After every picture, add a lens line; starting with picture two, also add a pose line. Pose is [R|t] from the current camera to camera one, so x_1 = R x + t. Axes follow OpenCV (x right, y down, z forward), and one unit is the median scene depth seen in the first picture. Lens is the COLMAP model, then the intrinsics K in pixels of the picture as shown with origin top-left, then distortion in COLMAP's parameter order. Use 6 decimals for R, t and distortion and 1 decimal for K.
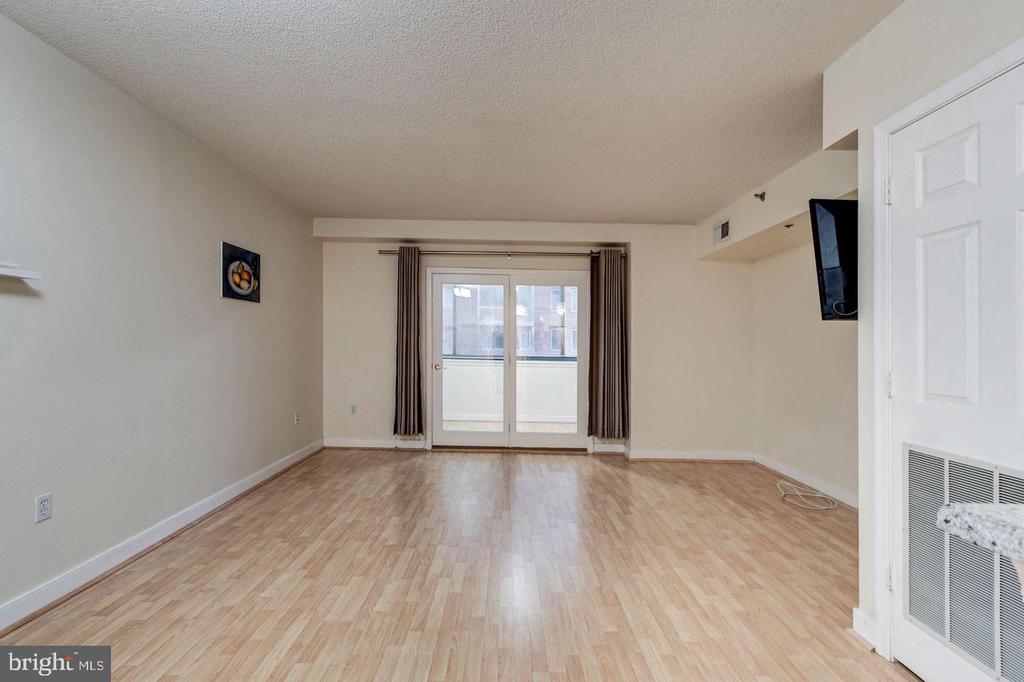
lens RADIAL K [[447.6, 0, 498.1], [0, 447.6, 332.5], [0, 0, 1]] dist [-0.001095, 0.001325]
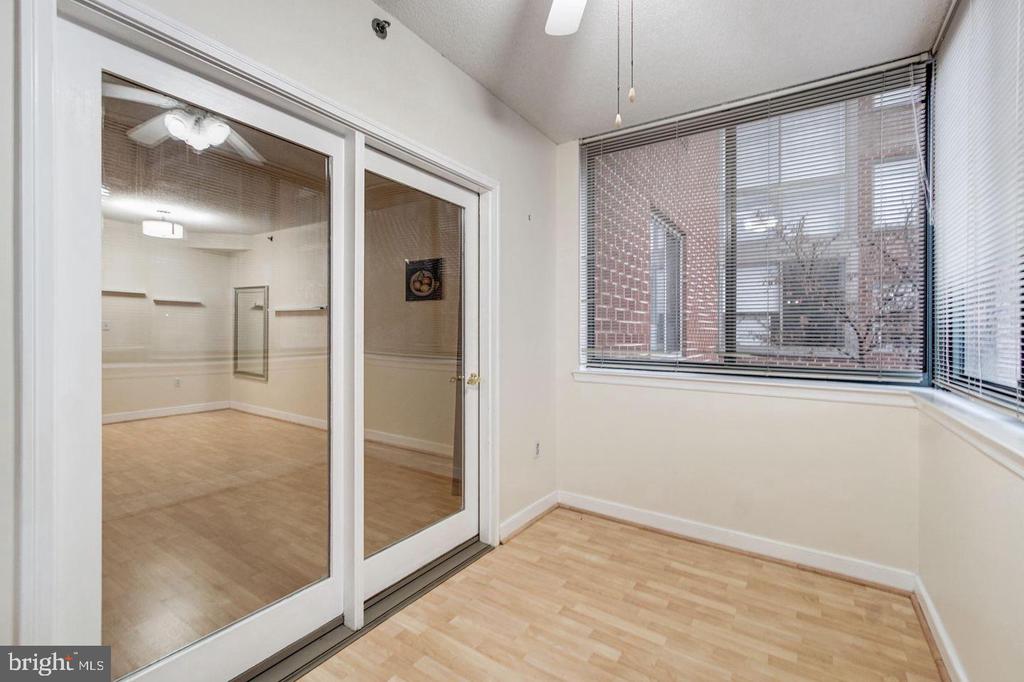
lens RADIAL K [[446.7, 0, 513.3], [0, 446.7, 336.9], [0, 0, 1]] dist [0.000820, 0.000835]
pose [[-0.541300, -0.021481, -0.840555, 0.413877], [-0.001291, 0.999694, -0.024717, 0.072373], [0.840828, -0.012294, -0.541162, 2.140428]]
